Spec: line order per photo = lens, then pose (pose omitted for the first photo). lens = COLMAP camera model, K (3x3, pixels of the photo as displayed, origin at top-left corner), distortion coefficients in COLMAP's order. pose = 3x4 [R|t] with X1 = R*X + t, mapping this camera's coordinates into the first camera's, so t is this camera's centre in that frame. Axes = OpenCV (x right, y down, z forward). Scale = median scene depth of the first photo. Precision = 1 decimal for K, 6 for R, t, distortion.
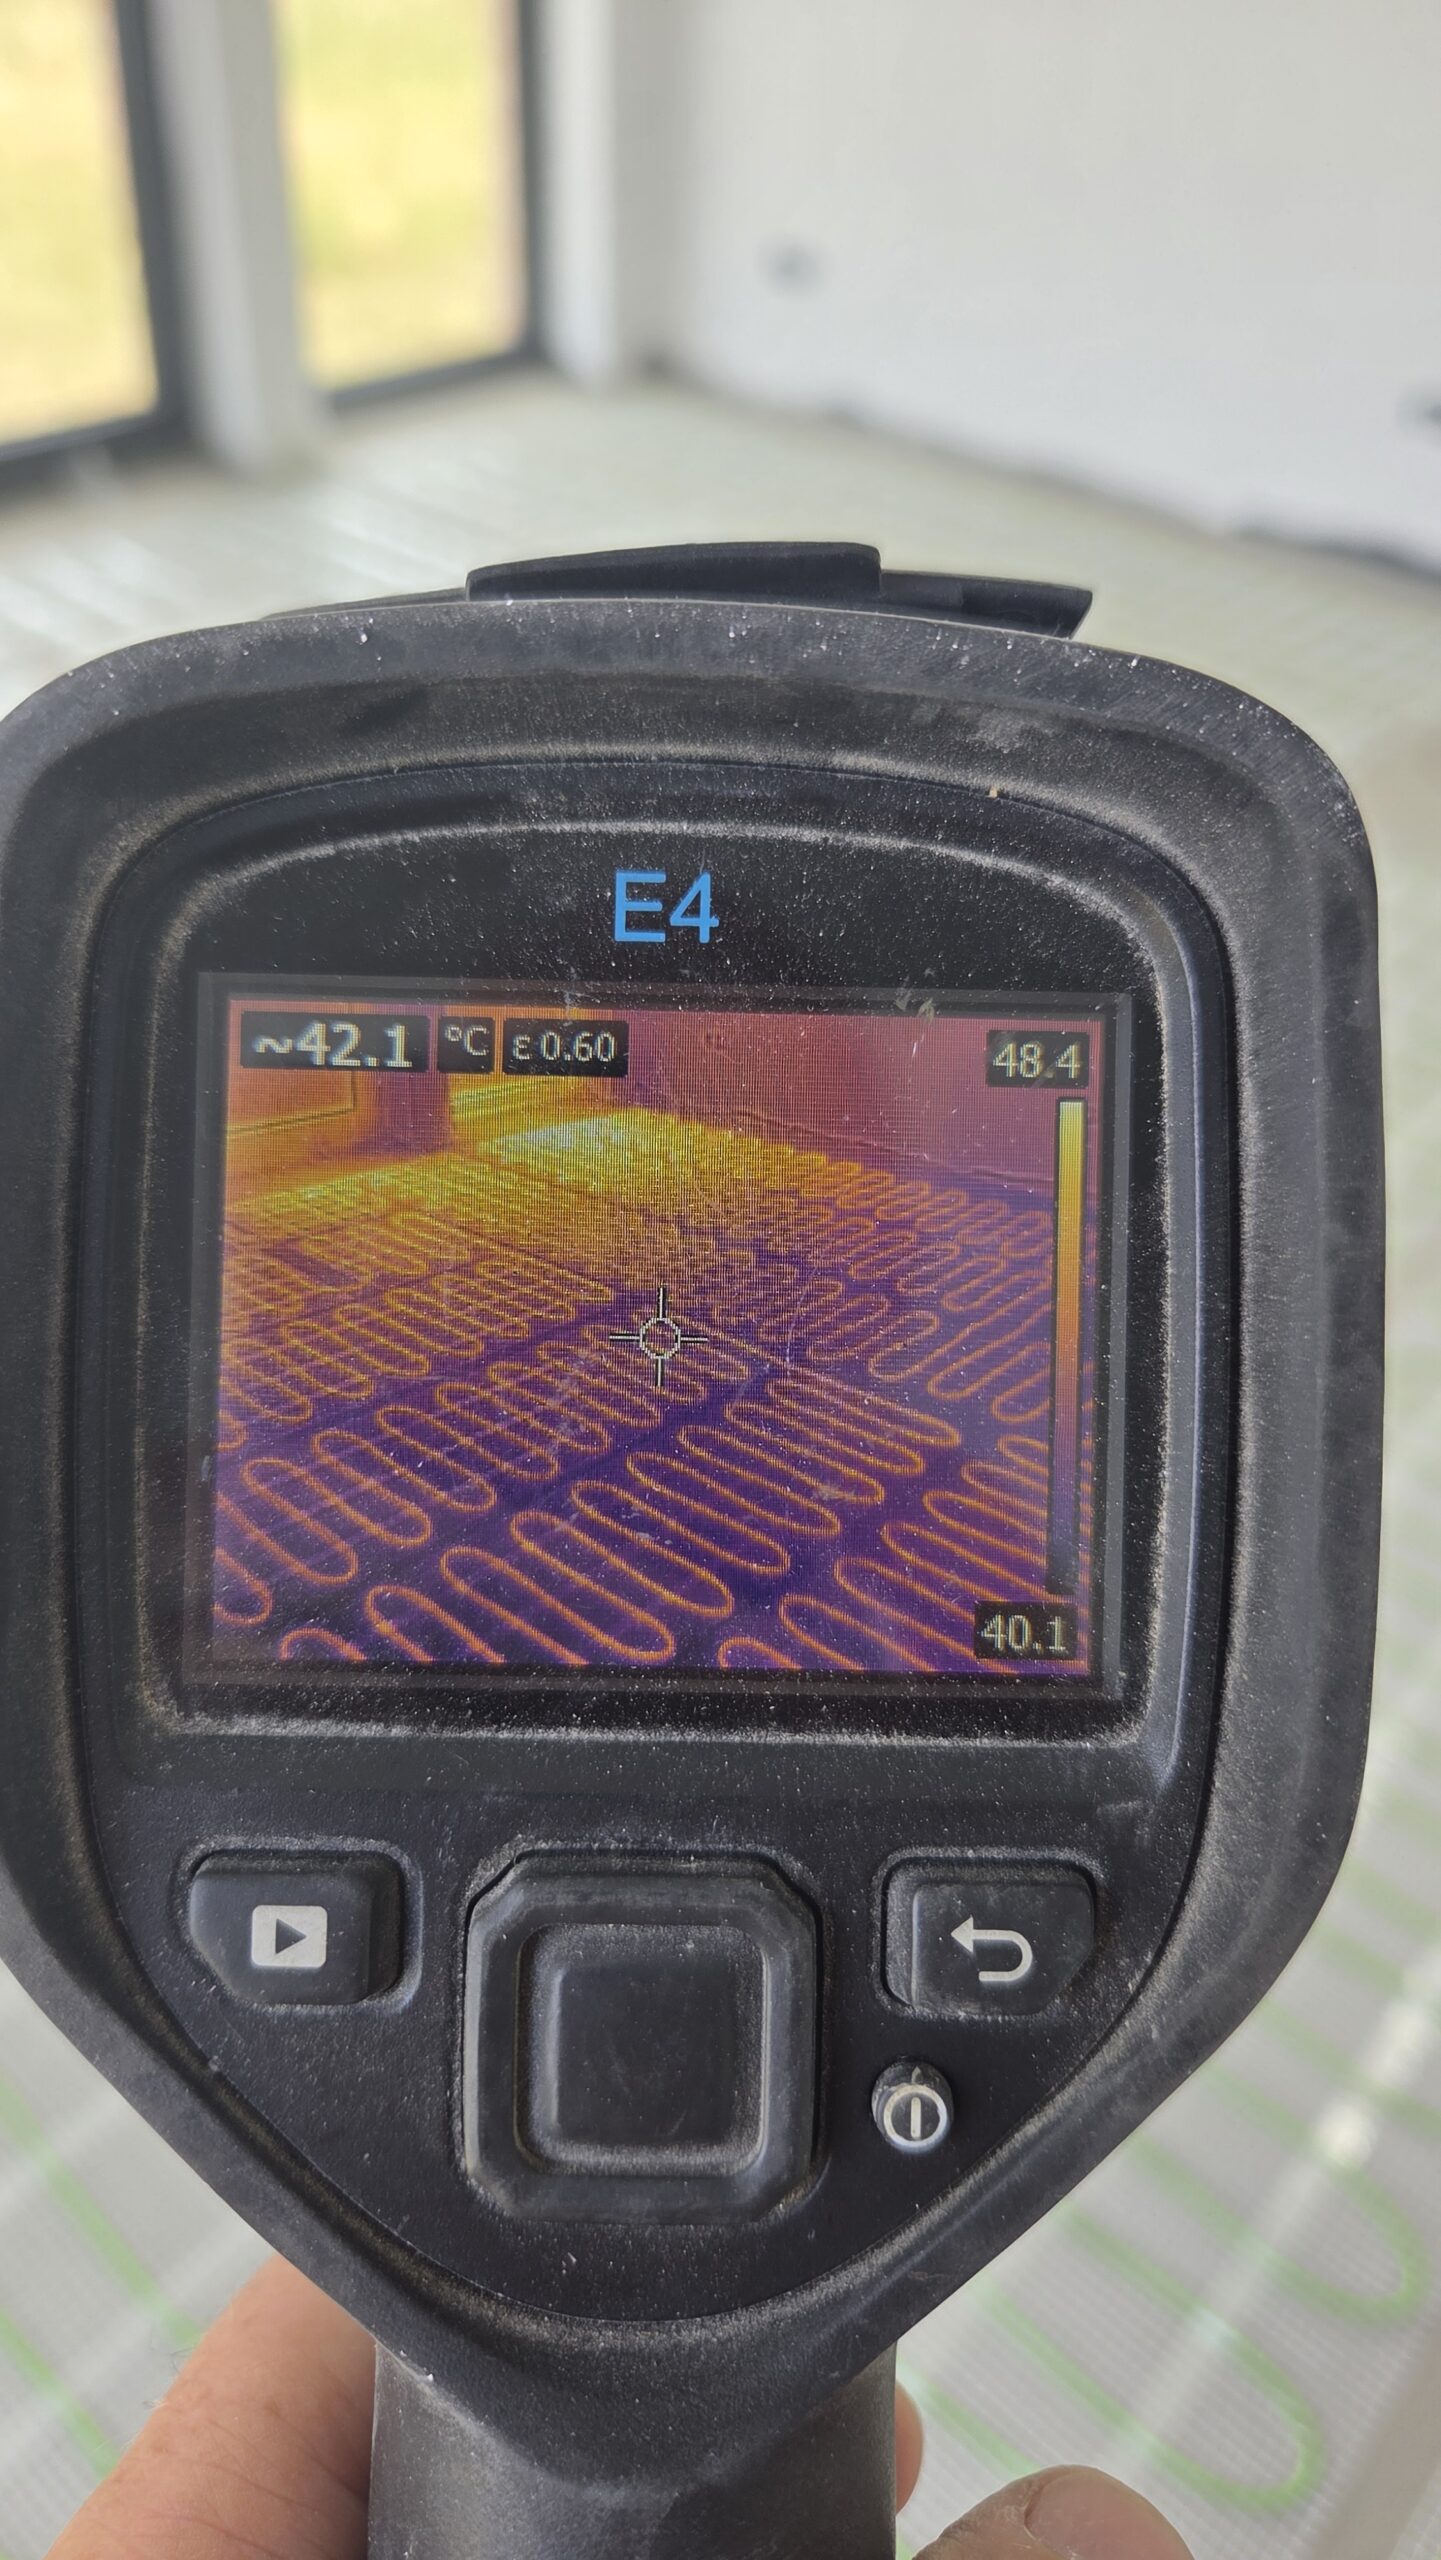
lens RADIAL K [[1711.5, 0, 779.3], [0, 1711.5, 1141.3], [0, 0, 1]] dist [0.002341, -0.001650]
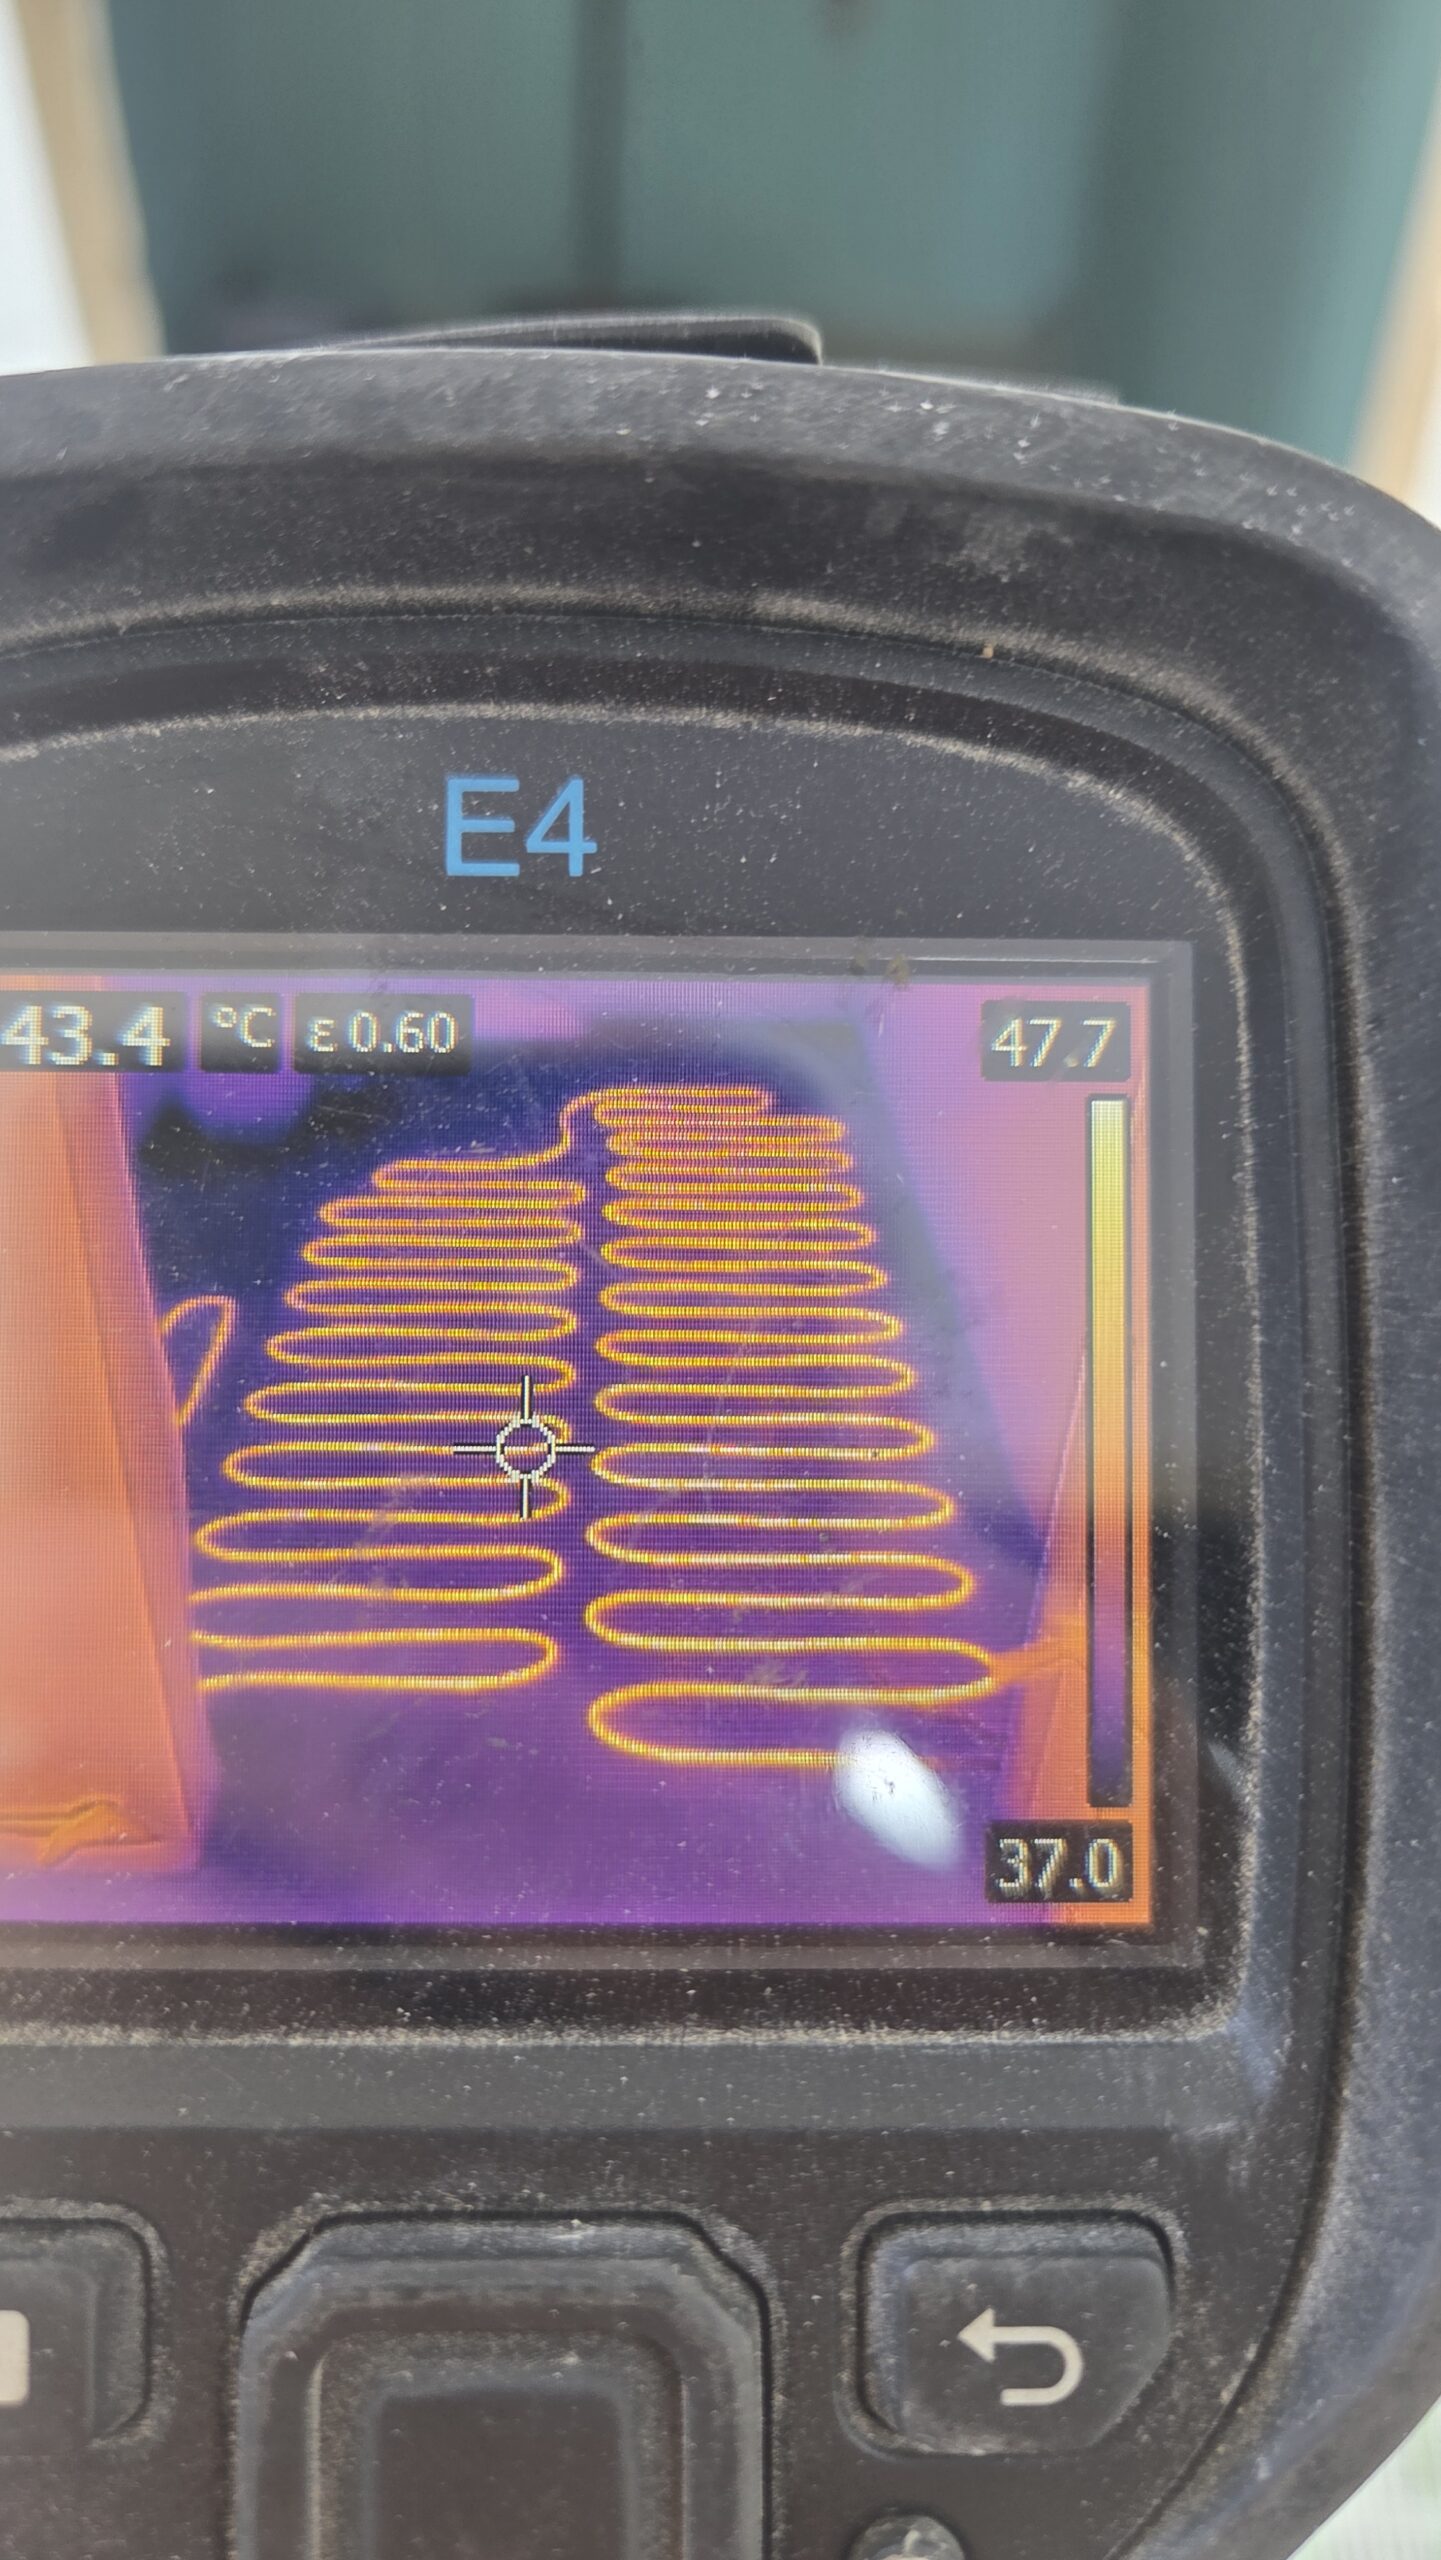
lens RADIAL K [[1789.1, 0, 766.2], [0, 1789.1, 1162.8], [0, 0, 1]] dist [-0.032709, 0.004687]
pose [[0.999835, -0.018150, 0.001055, 0.031399], [0.018170, 0.999532, -0.024605, 0.019607], [-0.000608, 0.024620, 0.999697, 0.290191]]
